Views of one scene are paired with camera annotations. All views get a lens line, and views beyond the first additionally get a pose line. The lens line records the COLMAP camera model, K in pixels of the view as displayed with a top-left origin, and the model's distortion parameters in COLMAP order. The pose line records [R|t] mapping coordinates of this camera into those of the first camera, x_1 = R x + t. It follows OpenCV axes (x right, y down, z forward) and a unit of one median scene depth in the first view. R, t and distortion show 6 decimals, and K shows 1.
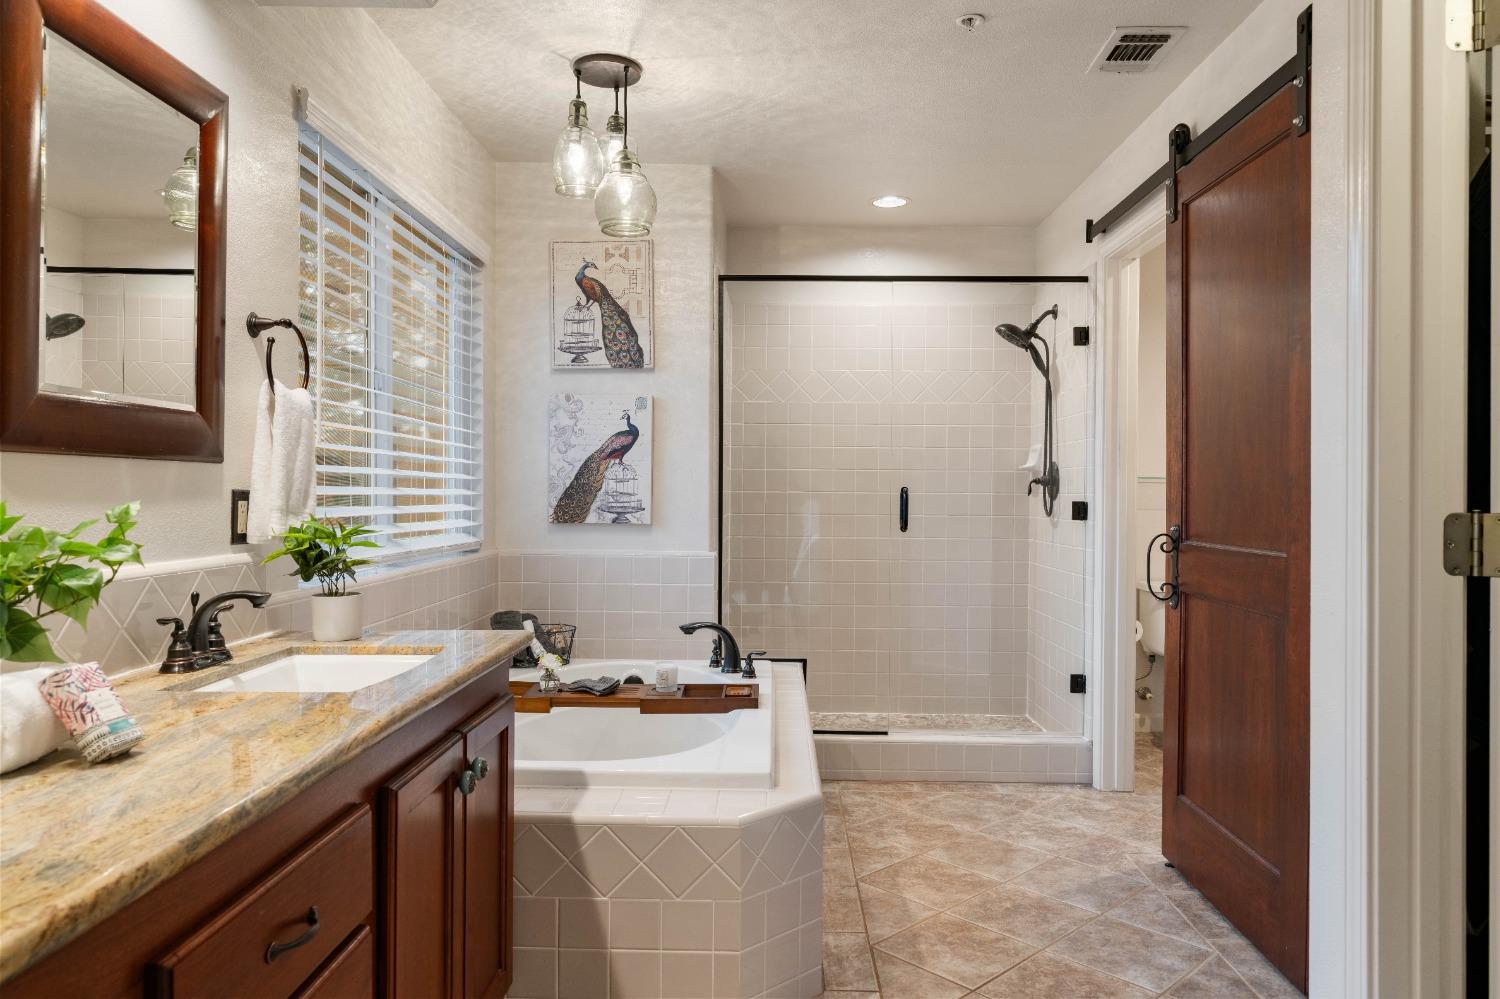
lens RADIAL K [[995.4, 0, 751.0], [0, 995.4, 492.1], [0, 0, 1]] dist [0.002551, 0.001217]
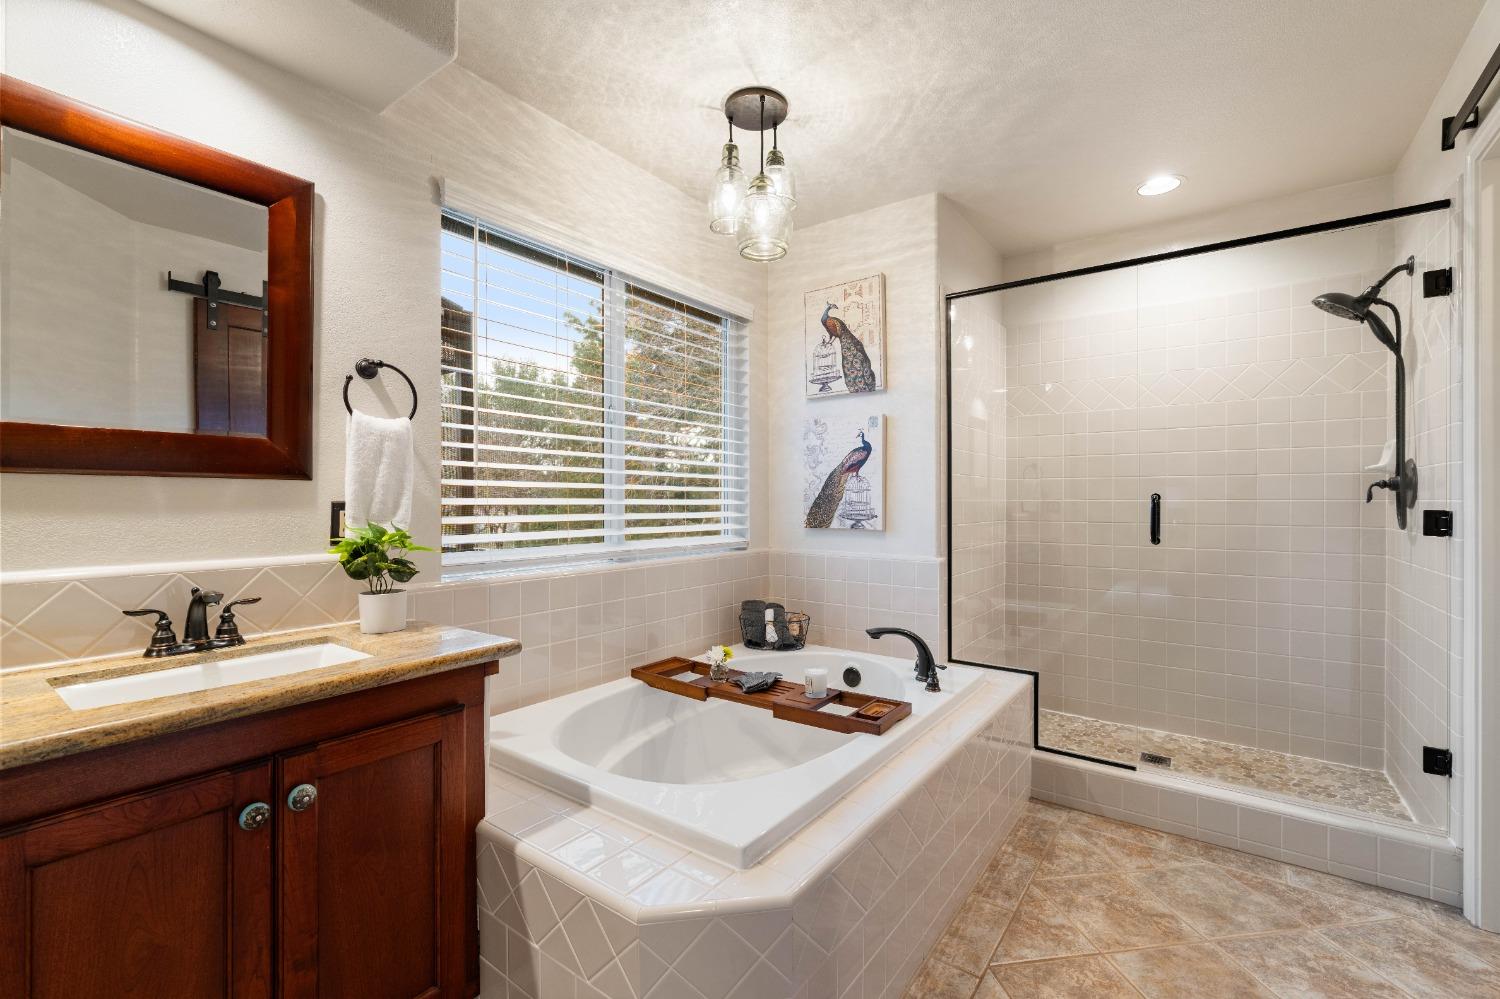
lens RADIAL K [[639.8, 0, 753.7], [0, 639.8, 498.2], [0, 0, 1]] dist [0.000346, -0.000701]
pose [[0.820535, -0.008886, -0.571527, 0.240003], [0.005772, 0.999957, -0.007261, 0.001330], [0.571566, 0.002659, 0.820551, 0.425571]]
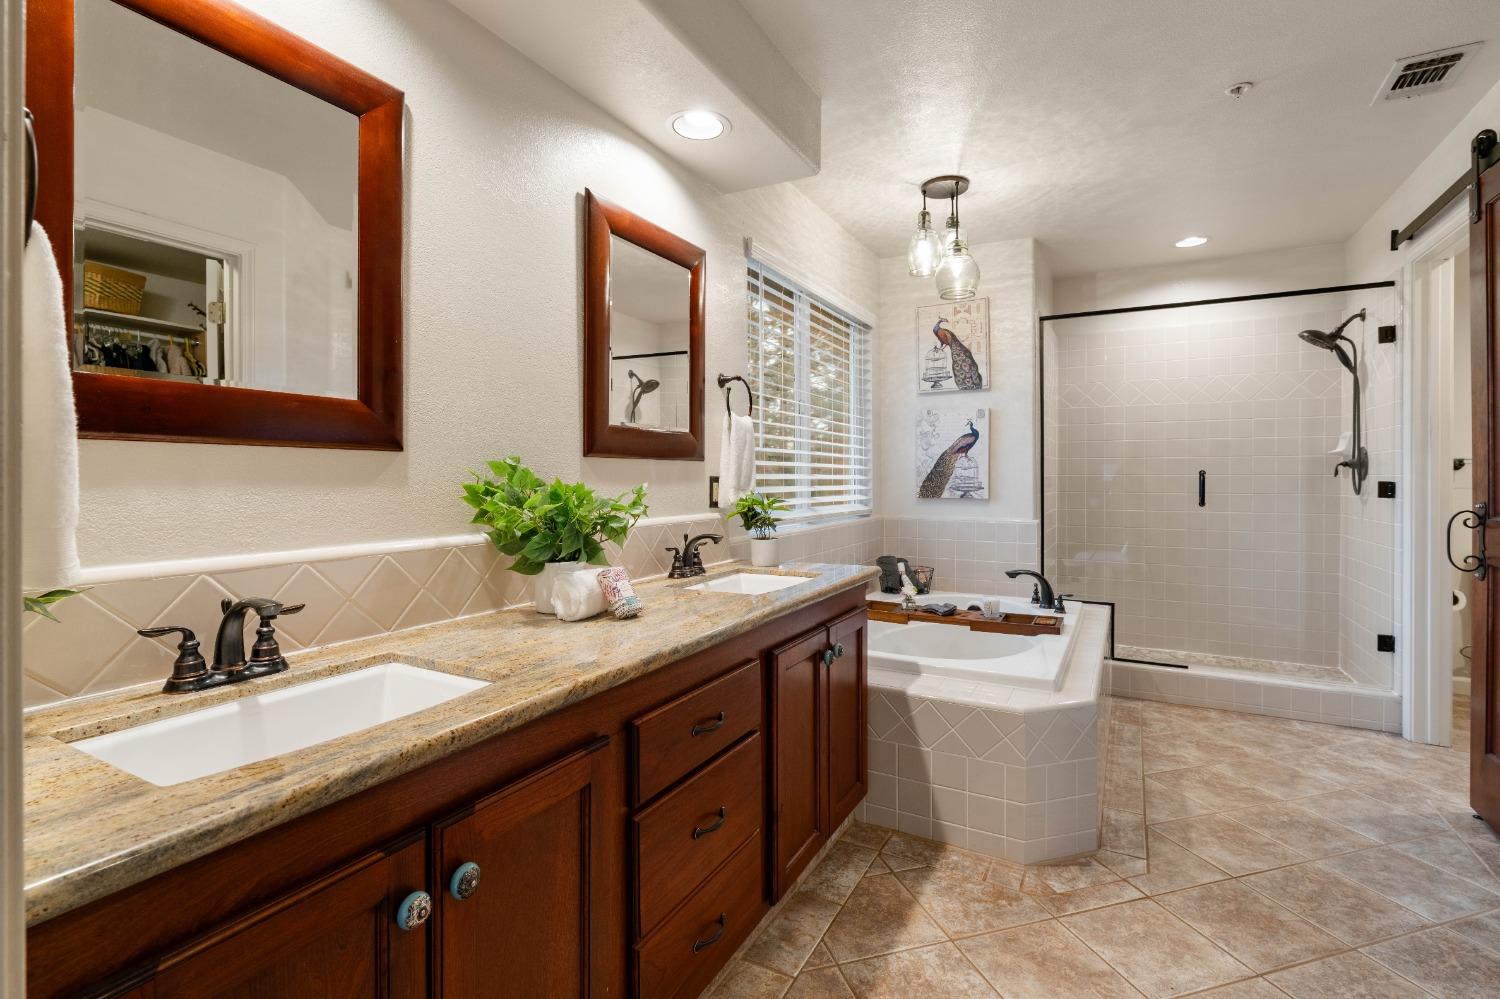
lens RADIAL K [[685.6, 0, 754.1], [0, 685.6, 477.1], [0, 0, 1]] dist [-0.003238, 0.000571]
pose [[0.888499, -0.007416, -0.458818, 0.063575], [0.007098, 0.999972, -0.002419, 0.001576], [0.458824, -0.001108, 0.888527, -0.018413]]
